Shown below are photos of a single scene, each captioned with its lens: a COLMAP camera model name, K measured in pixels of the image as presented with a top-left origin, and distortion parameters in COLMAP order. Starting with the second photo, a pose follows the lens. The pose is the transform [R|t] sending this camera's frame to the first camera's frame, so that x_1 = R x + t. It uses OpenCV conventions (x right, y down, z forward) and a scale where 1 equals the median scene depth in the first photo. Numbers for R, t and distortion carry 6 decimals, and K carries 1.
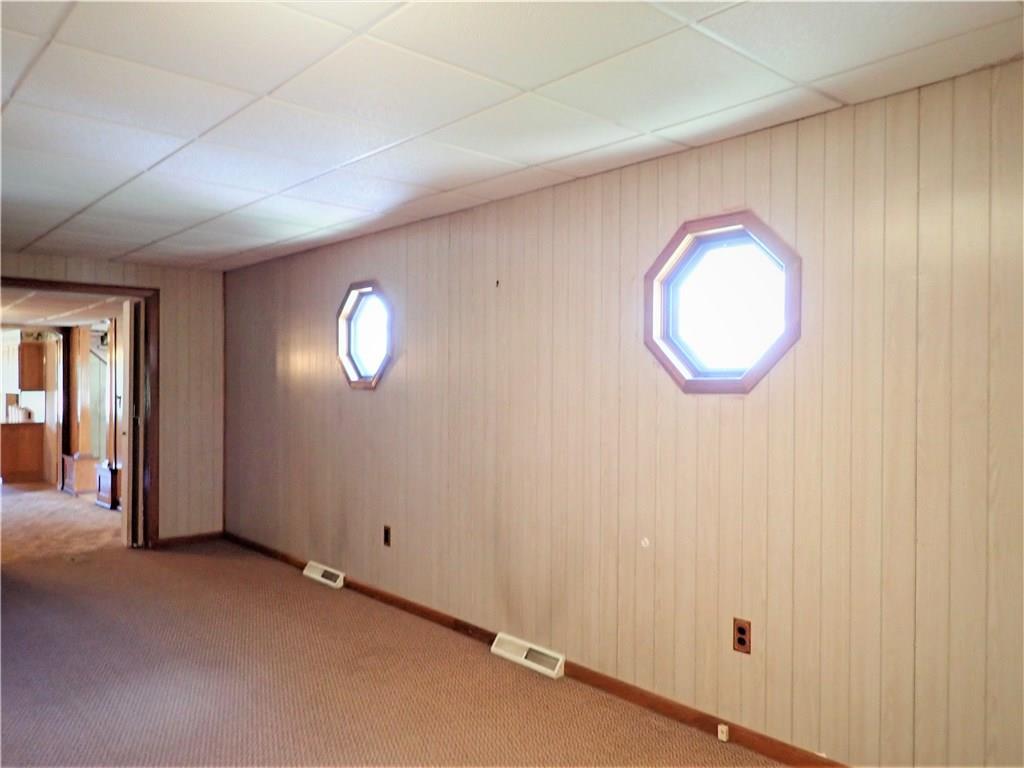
lens RADIAL K [[754.8, 0, 511.2], [0, 754.8, 389.5], [0, 0, 1]] dist [0.005916, -0.002706]
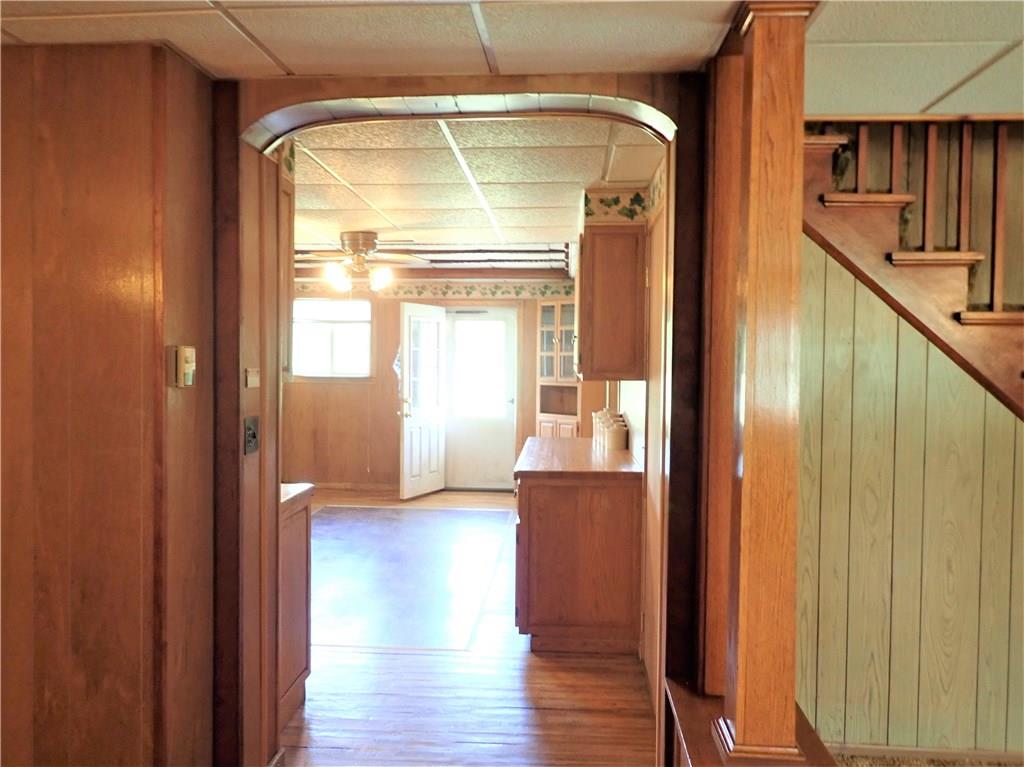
lens RADIAL K [[754.8, 0, 511.2], [0, 754.8, 389.0], [0, 0, 1]] dist [0.005916, -0.002706]
pose [[0.679286, 0.028674, -0.733313, -0.432618], [-0.012994, 0.999550, 0.027047, -0.000852], [0.733759, -0.008844, 0.679353, 0.758668]]
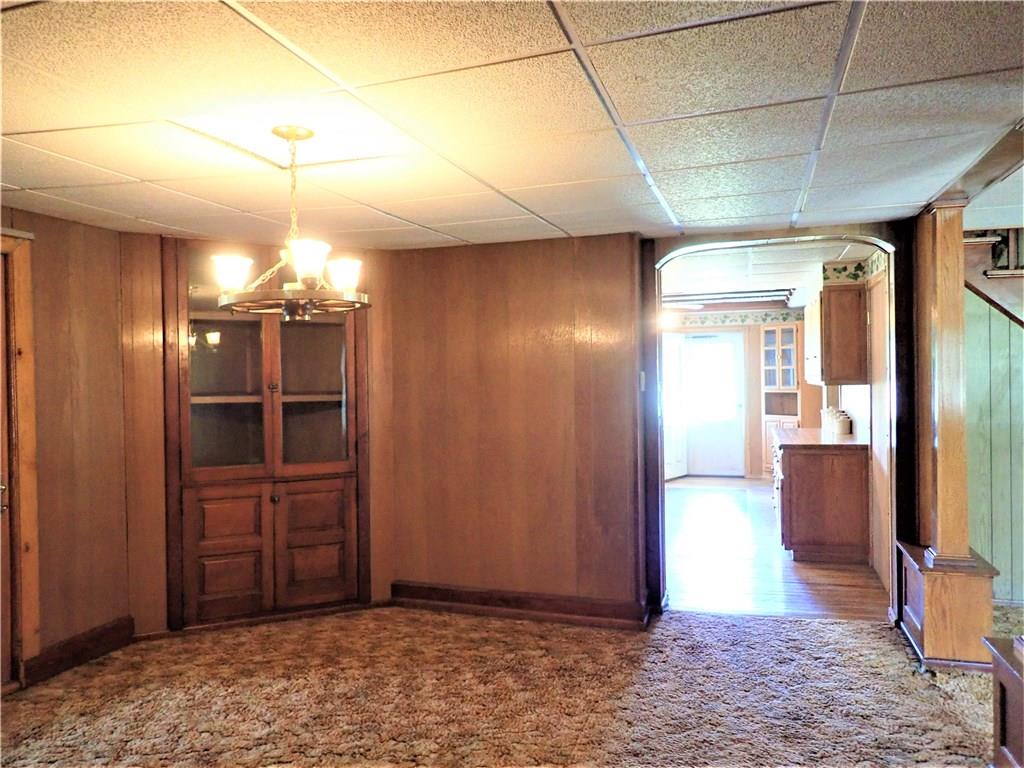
lens RADIAL K [[754.8, 0, 511.2], [0, 754.8, 389.5], [0, 0, 1]] dist [0.005916, -0.002706]
pose [[0.500821, 0.000212, -0.865551, -0.318834], [0.012000, 0.999902, 0.007188, 0.000382], [0.865468, -0.013987, 0.500770, 0.569070]]
